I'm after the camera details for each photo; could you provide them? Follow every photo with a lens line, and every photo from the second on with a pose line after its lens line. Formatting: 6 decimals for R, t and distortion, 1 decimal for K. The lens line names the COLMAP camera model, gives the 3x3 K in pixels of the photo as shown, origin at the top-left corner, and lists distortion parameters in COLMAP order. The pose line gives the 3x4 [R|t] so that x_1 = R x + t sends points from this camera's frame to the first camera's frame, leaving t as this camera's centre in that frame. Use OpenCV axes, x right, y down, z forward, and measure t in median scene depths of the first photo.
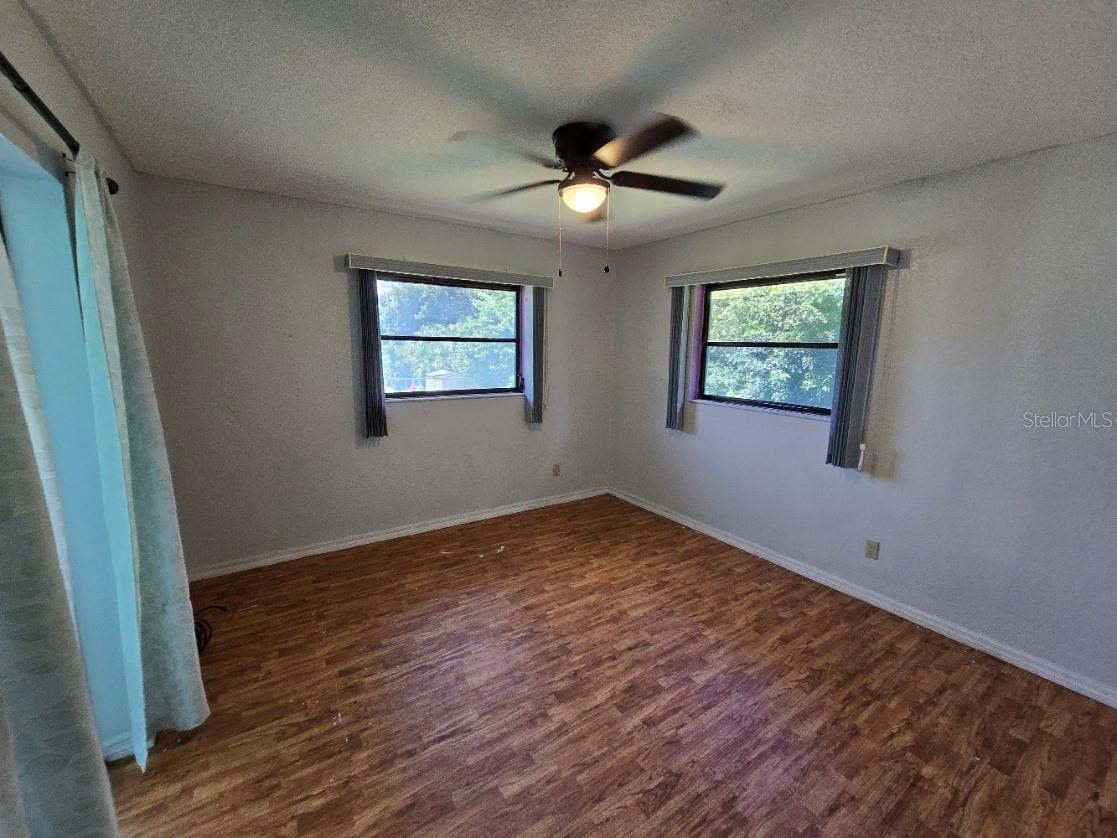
lens RADIAL K [[450.9, 0, 558.5], [0, 450.9, 419.0], [0, 0, 1]] dist [-0.001474, 0.000056]
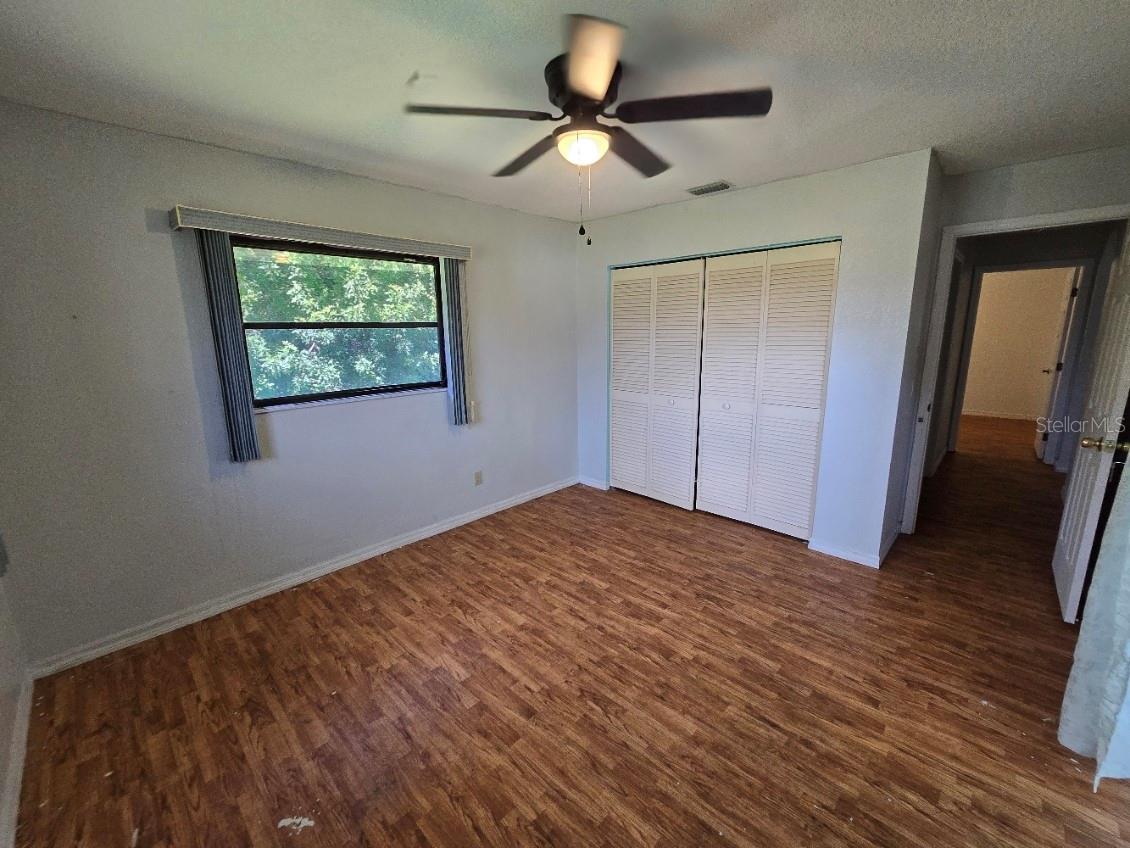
lens RADIAL K [[469.4, 0, 565.0], [0, 469.4, 424.0], [0, 0, 1]] dist [0.001346, -0.000941]
pose [[-0.208966, -0.209444, 0.955231, -0.741435], [0.170056, 0.954131, 0.246404, -0.184023], [-0.963023, 0.213933, -0.163763, 1.078332]]
